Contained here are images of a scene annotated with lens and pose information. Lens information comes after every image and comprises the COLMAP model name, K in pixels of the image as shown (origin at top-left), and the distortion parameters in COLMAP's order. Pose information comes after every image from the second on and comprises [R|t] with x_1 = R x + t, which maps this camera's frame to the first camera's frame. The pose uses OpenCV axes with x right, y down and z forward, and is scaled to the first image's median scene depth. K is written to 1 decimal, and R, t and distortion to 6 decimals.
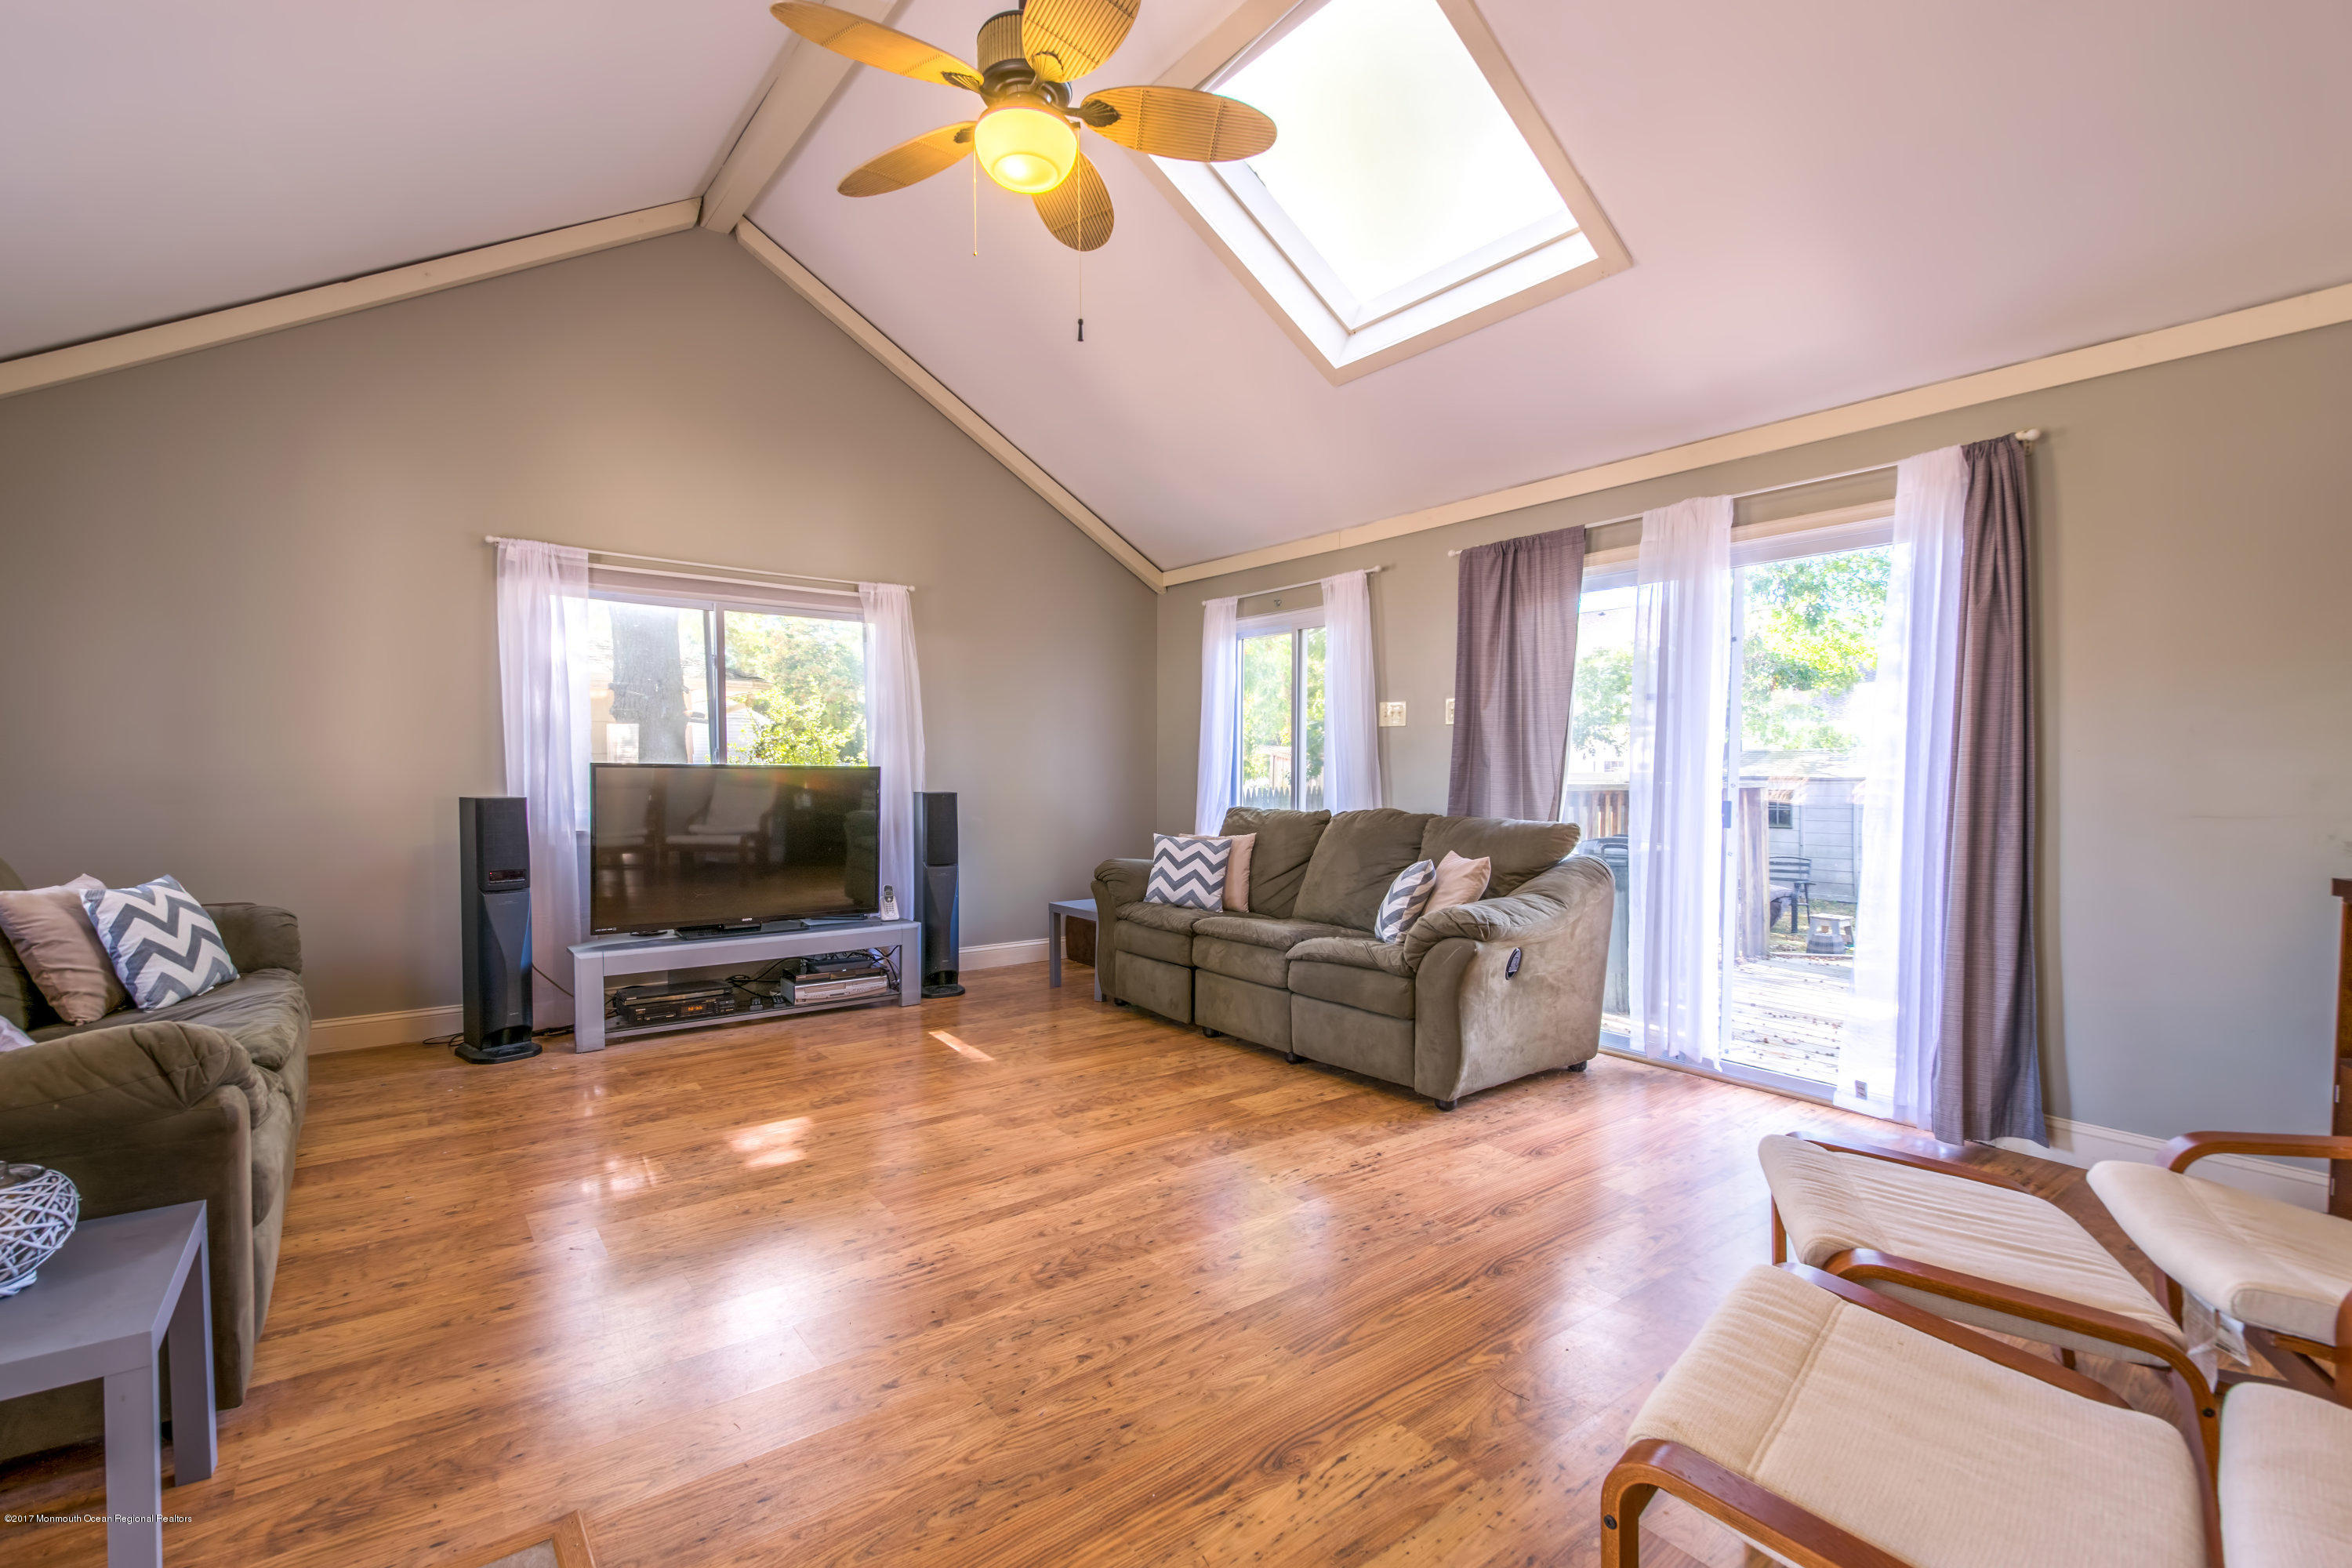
lens RADIAL K [[1061.8, 0, 1171.0], [0, 1061.8, 801.2], [0, 0, 1]] dist [0.034925, -0.034374]
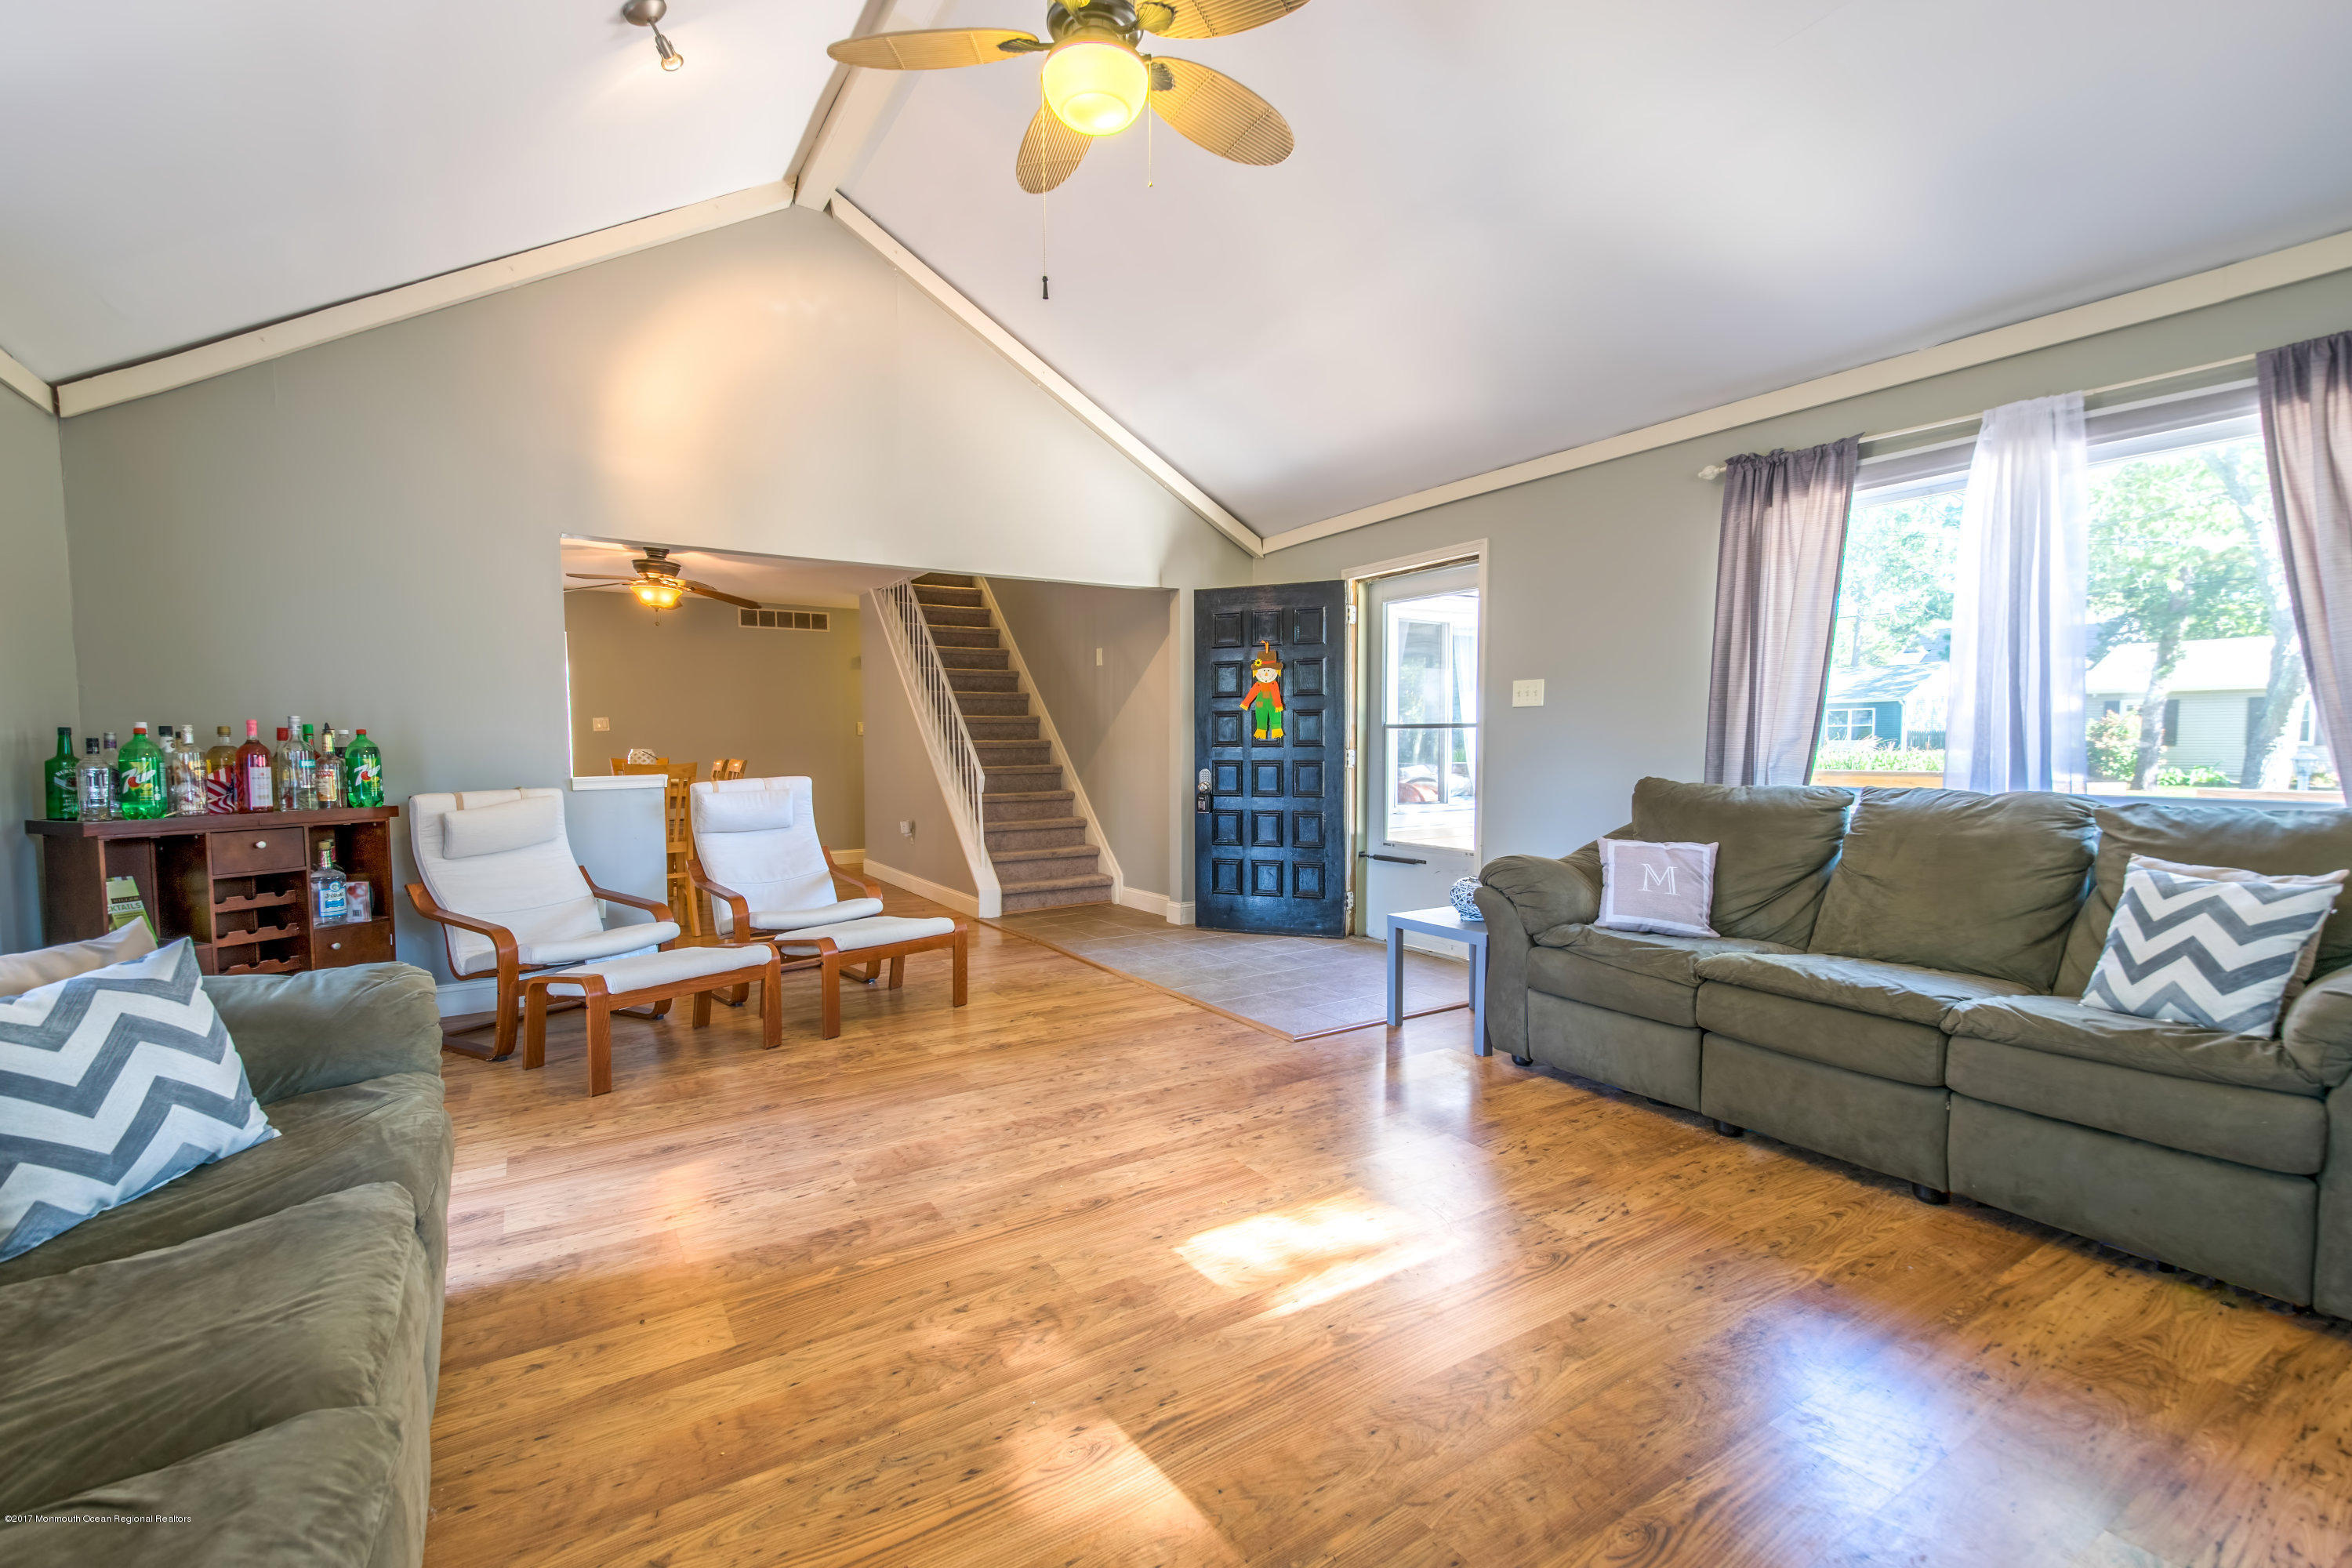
lens RADIAL K [[1061.8, 0, 1171.0], [0, 1061.8, 801.2], [0, 0, 1]] dist [0.034925, -0.034374]
pose [[-0.996040, -0.002930, 0.088854, -0.277299], [0.004985, 0.996044, 0.088723, -0.054705], [-0.088763, 0.088815, -0.992085, 1.927783]]
